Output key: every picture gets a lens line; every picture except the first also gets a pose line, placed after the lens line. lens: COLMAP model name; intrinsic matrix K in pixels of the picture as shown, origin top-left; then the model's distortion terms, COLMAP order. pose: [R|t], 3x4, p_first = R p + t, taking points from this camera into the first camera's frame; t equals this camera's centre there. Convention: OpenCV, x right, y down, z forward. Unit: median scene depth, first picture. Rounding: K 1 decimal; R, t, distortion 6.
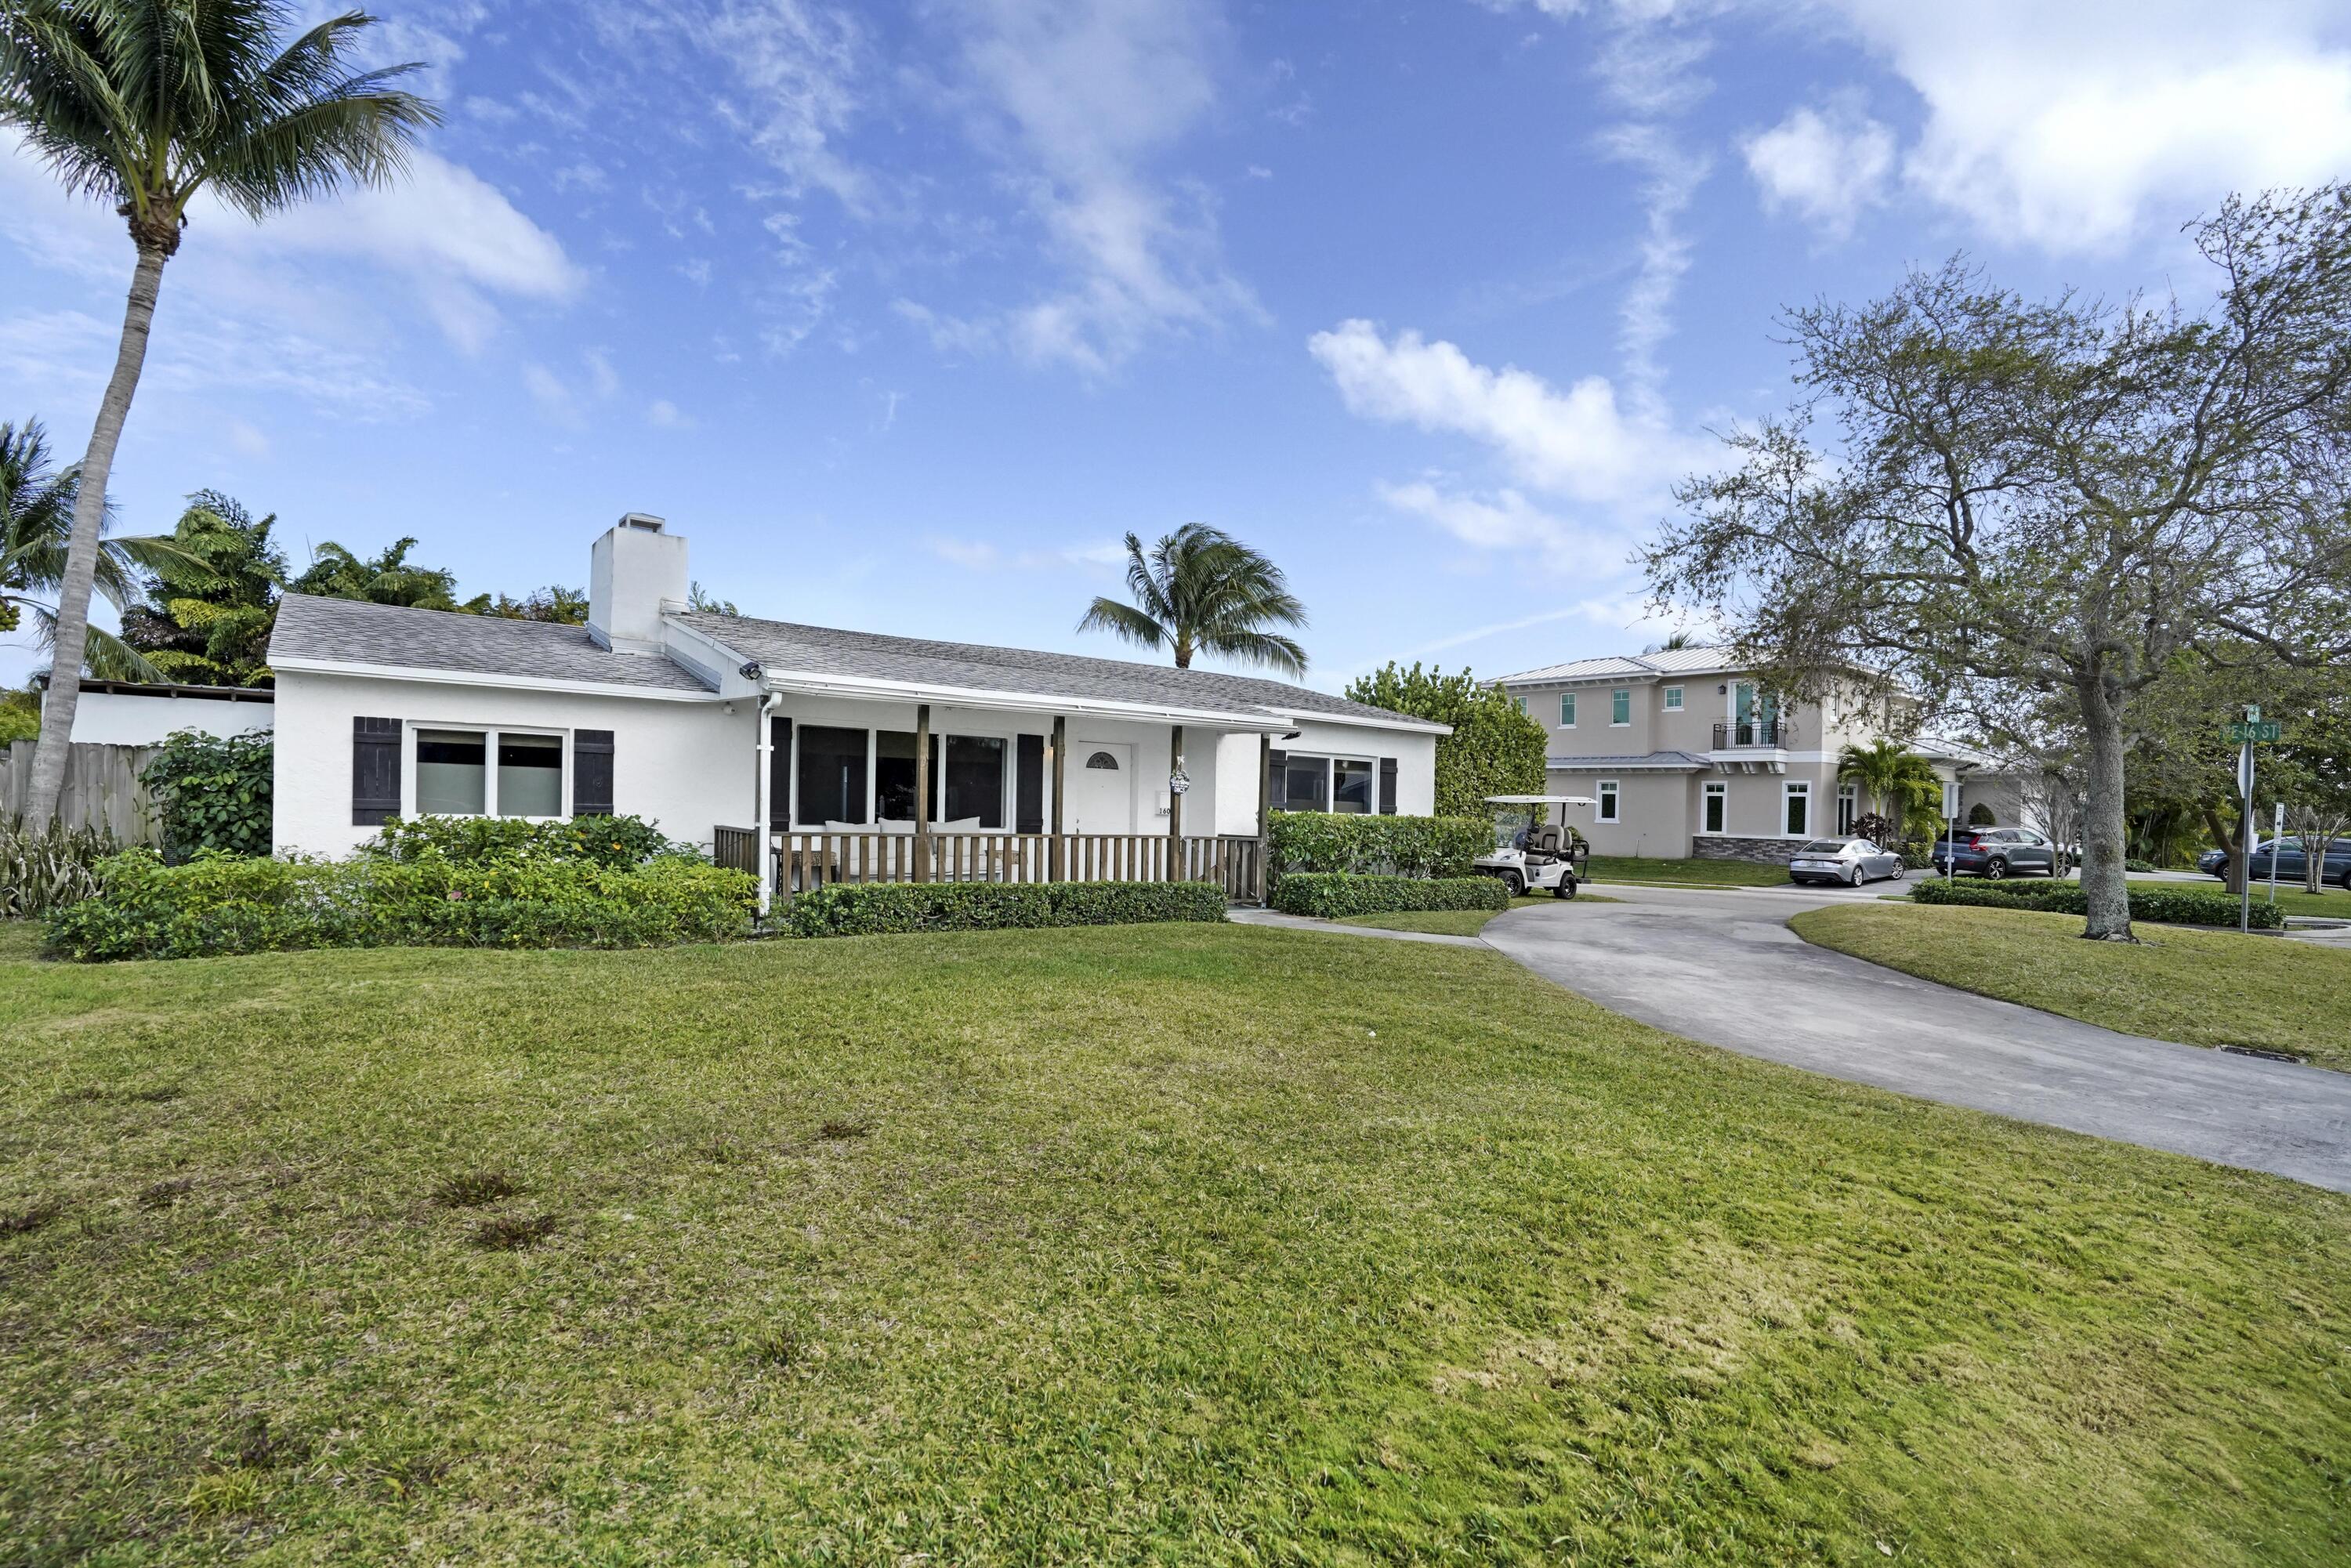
lens RADIAL K [[1228.5, 0, 1110.7], [0, 1228.5, 790.8], [0, 0, 1]] dist [-0.045047, 0.000952]
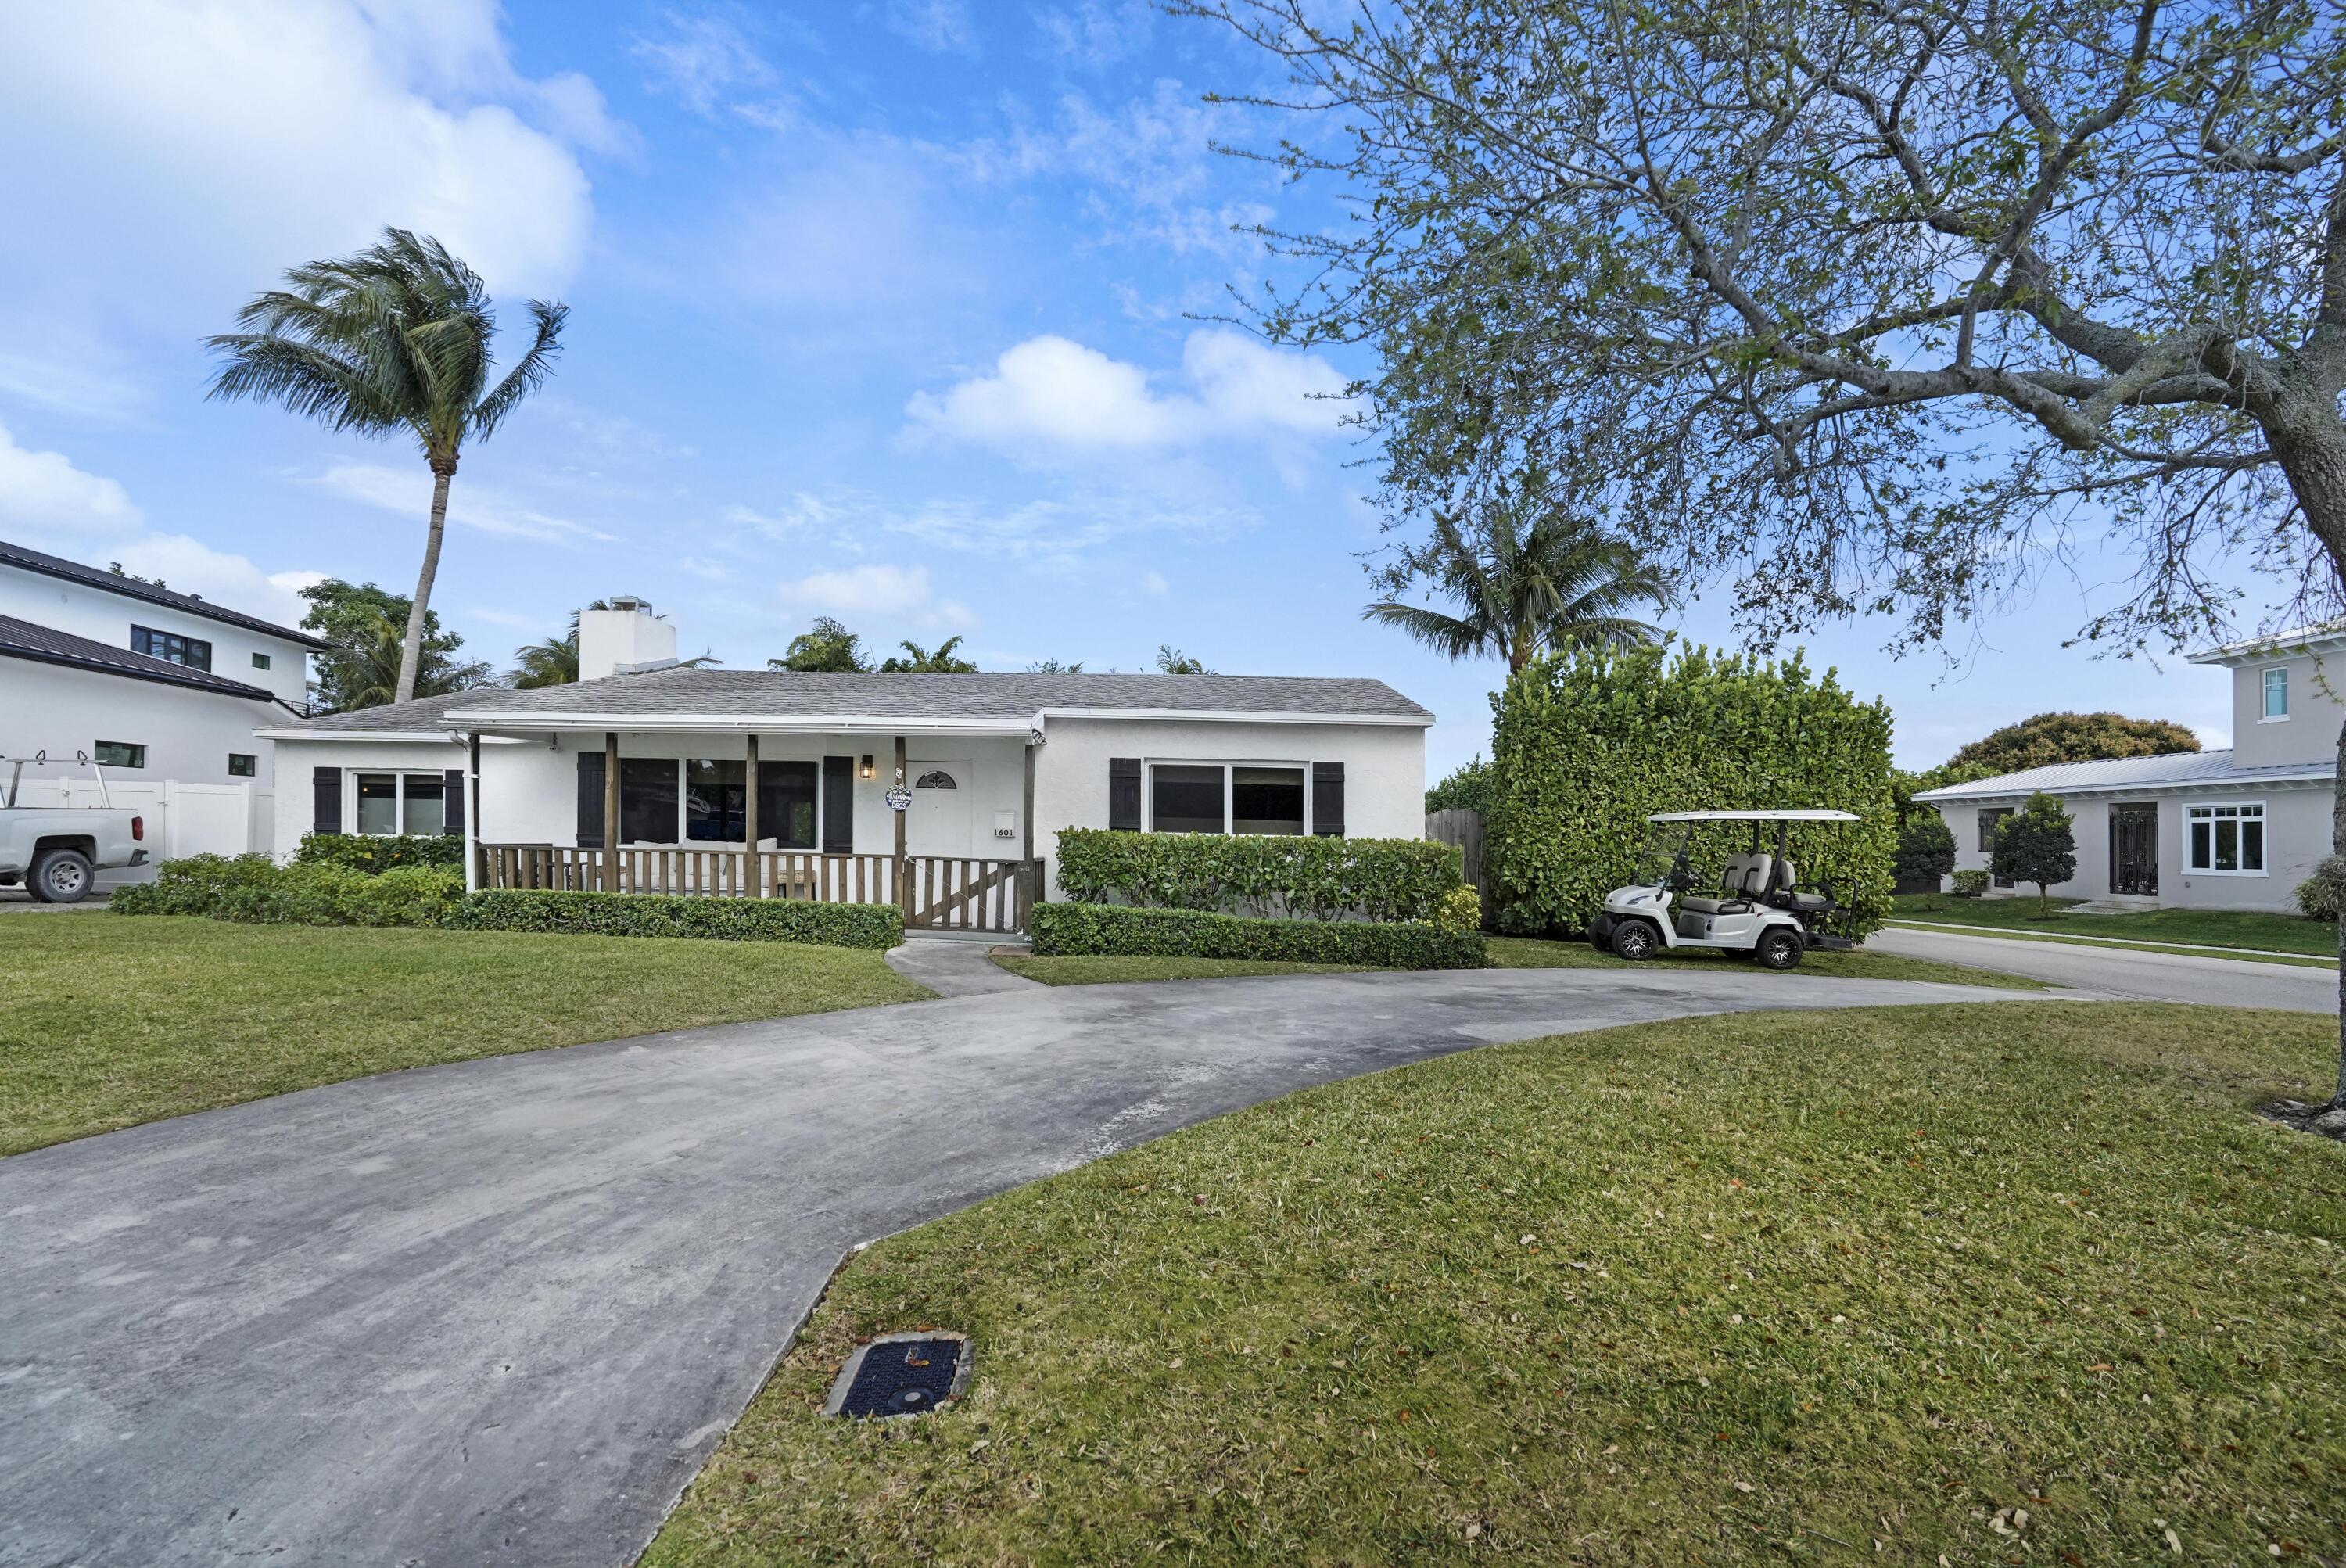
lens RADIAL K [[1157.3, 0, 1079.9], [0, 1157.3, 838.8], [0, 0, 1]] dist [-0.038412, 0.000520]
pose [[0.733474, -0.009808, -0.679646, 0.782772], [0.006530, 0.999951, -0.007383, 0.032807], [0.679686, 0.000977, 0.733503, 0.462341]]
